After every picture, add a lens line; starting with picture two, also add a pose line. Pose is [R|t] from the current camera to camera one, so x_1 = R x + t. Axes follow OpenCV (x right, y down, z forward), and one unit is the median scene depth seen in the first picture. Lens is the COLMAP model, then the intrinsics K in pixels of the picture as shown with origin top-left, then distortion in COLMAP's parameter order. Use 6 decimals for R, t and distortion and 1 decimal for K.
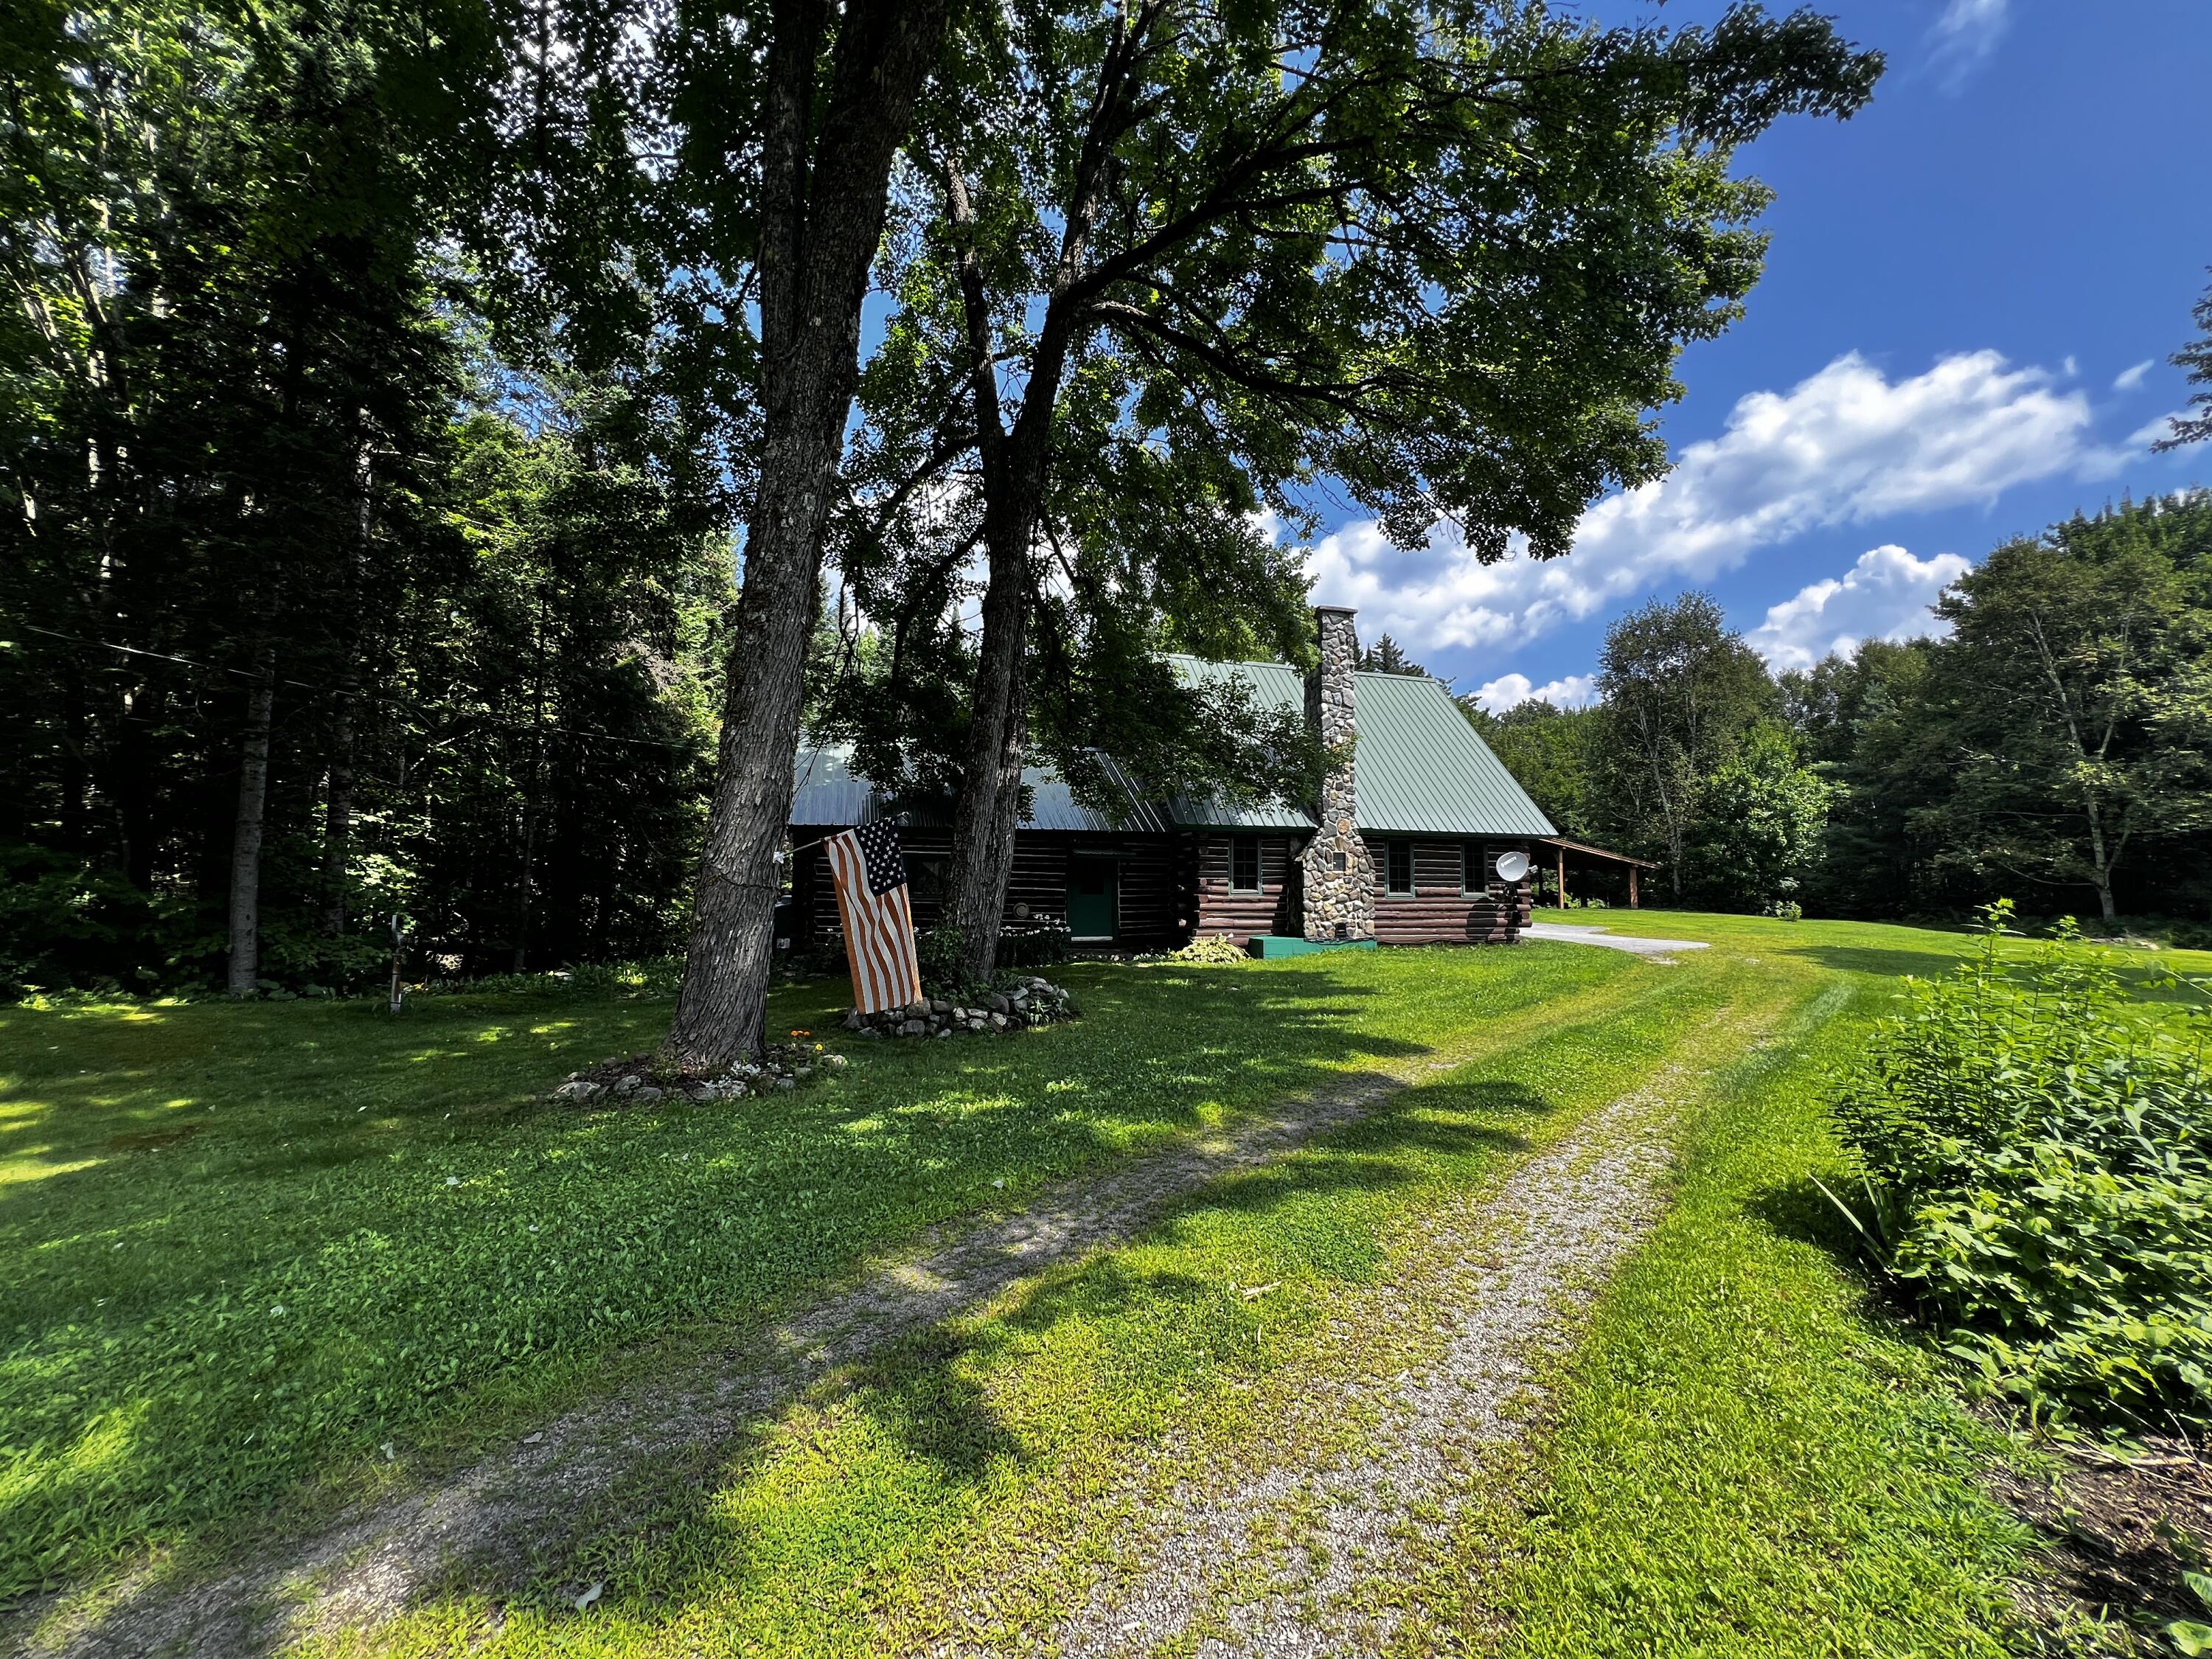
lens RADIAL K [[883.6, 0, 1106.4], [0, 883.6, 836.8], [0, 0, 1]] dist [-0.000275, 0.000058]
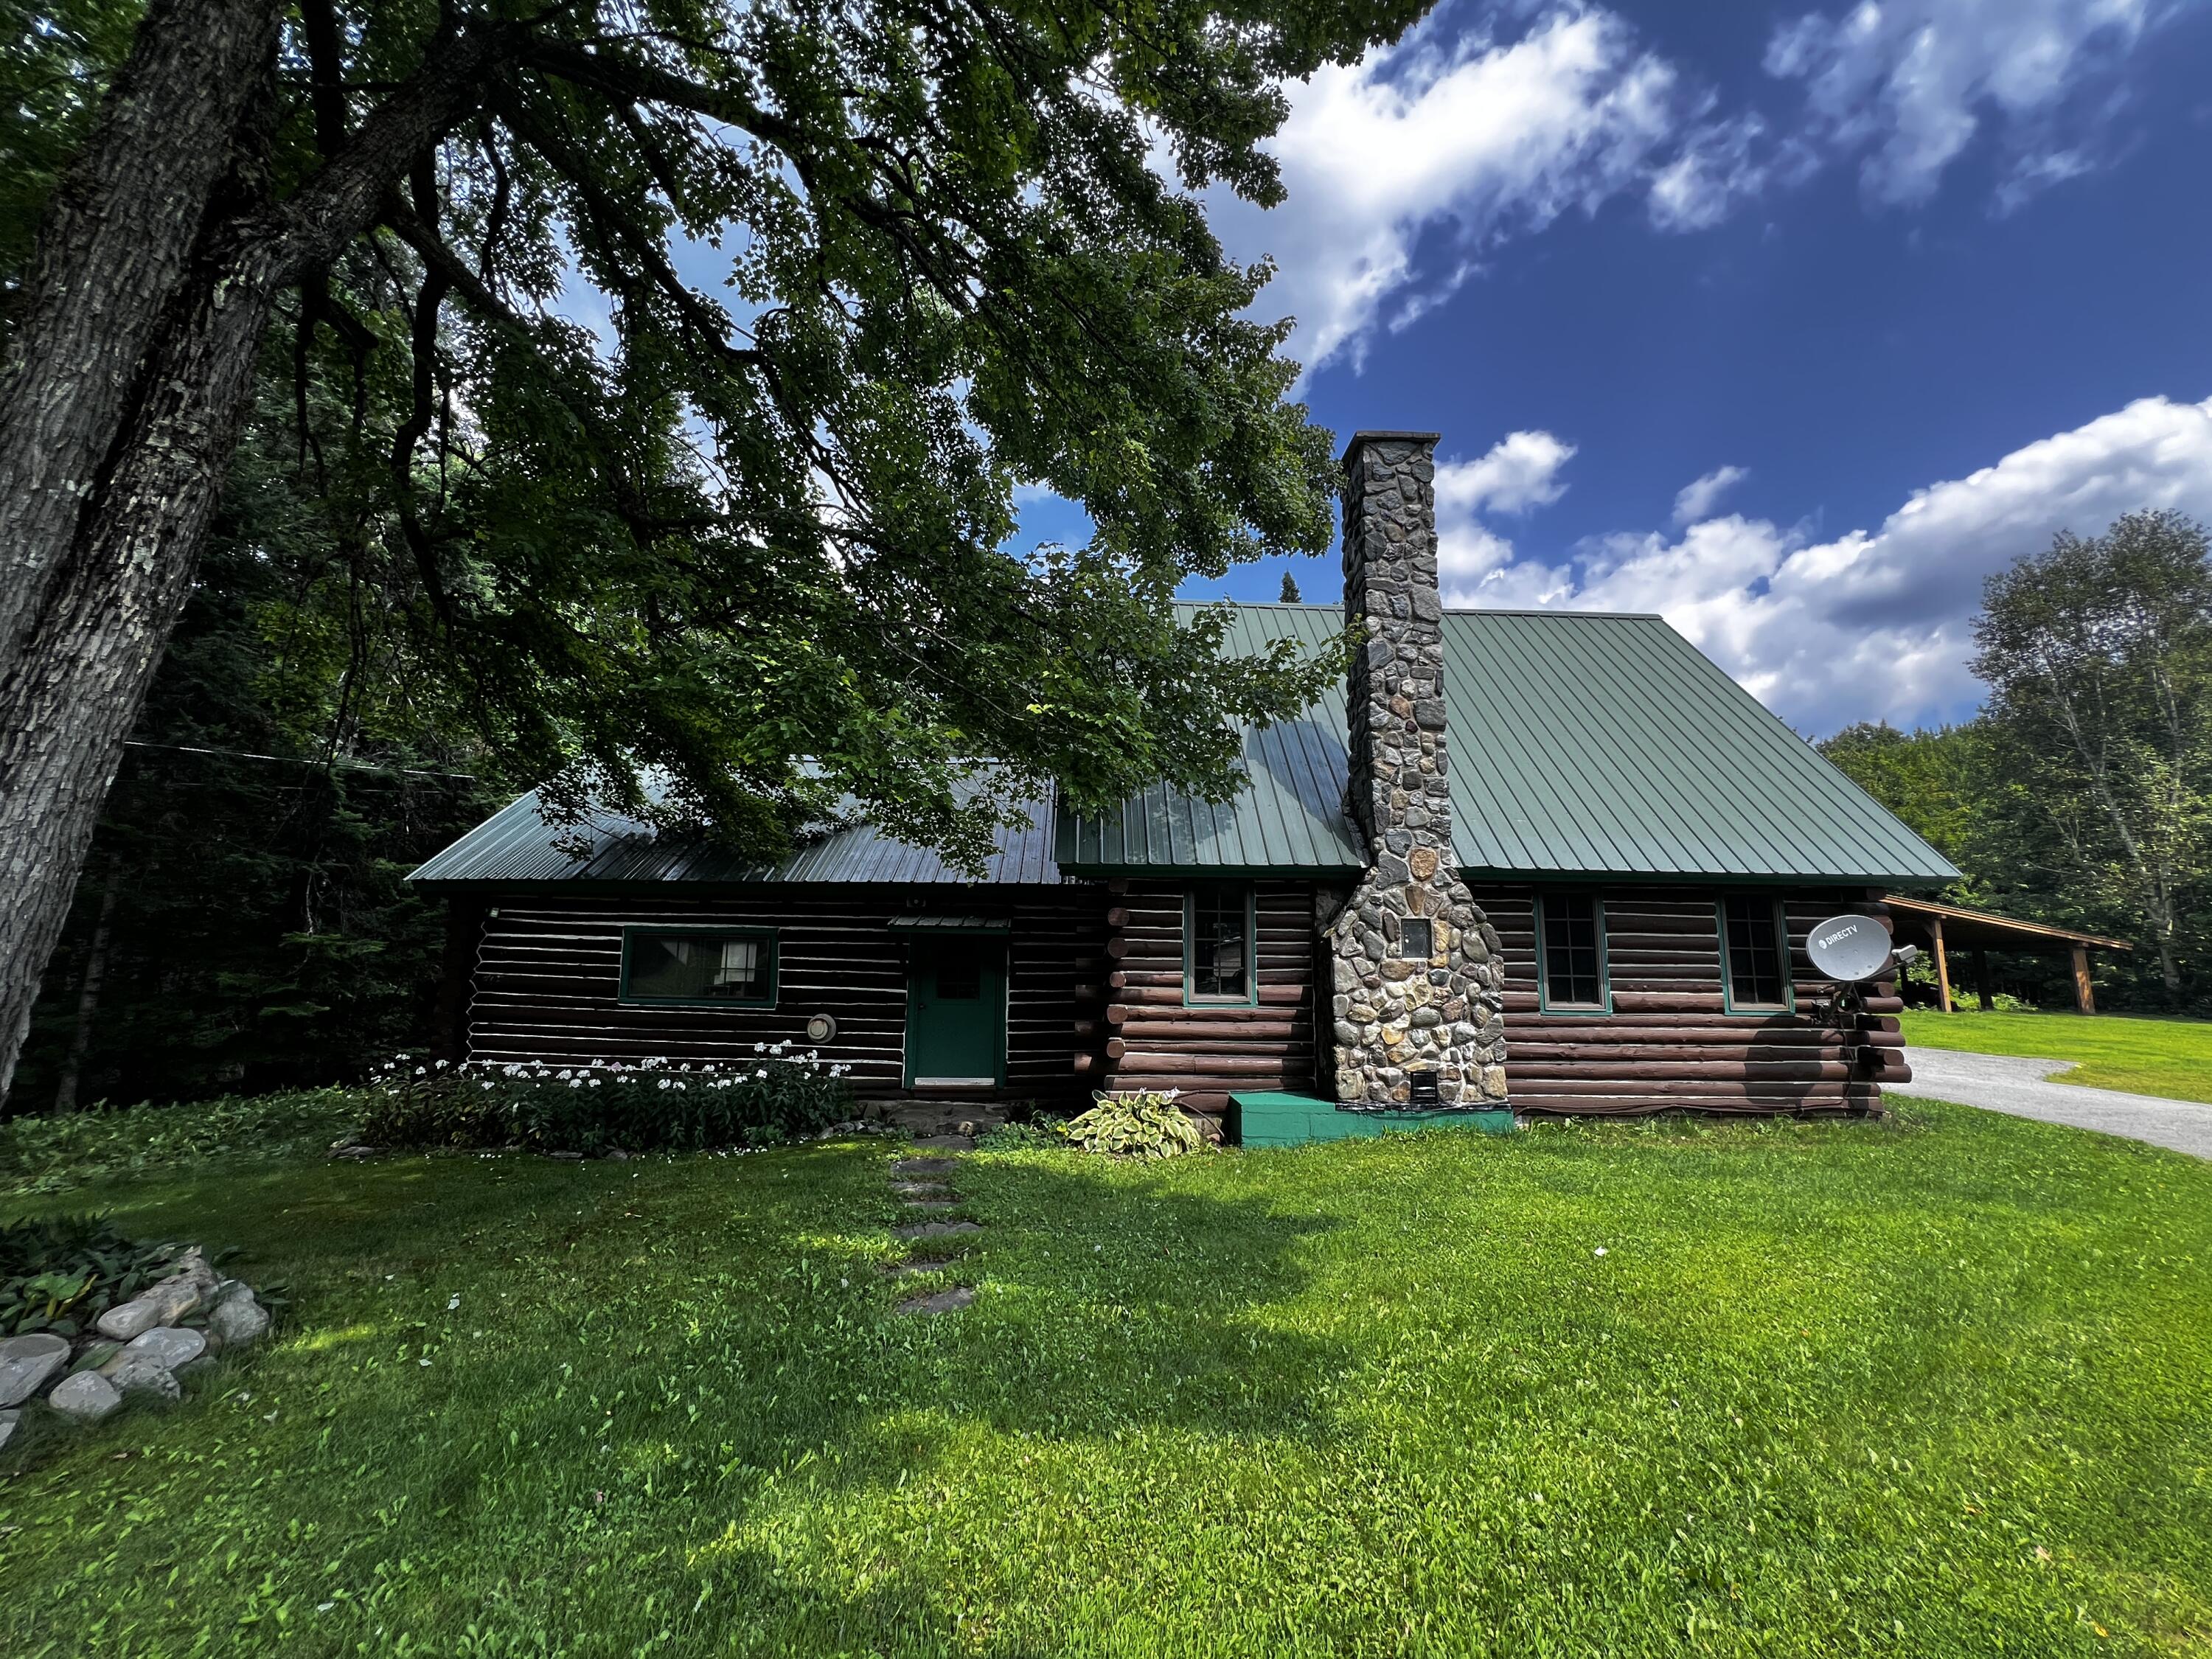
lens RADIAL K [[896.6, 0, 1105.2], [0, 896.6, 828.1], [0, 0, 1]] dist [-0.001069, 0.000245]
pose [[0.966222, -0.035253, -0.255289, 0.225328], [0.010498, 0.995162, -0.097687, 0.014806], [0.257497, 0.091708, 0.961917, 0.486421]]
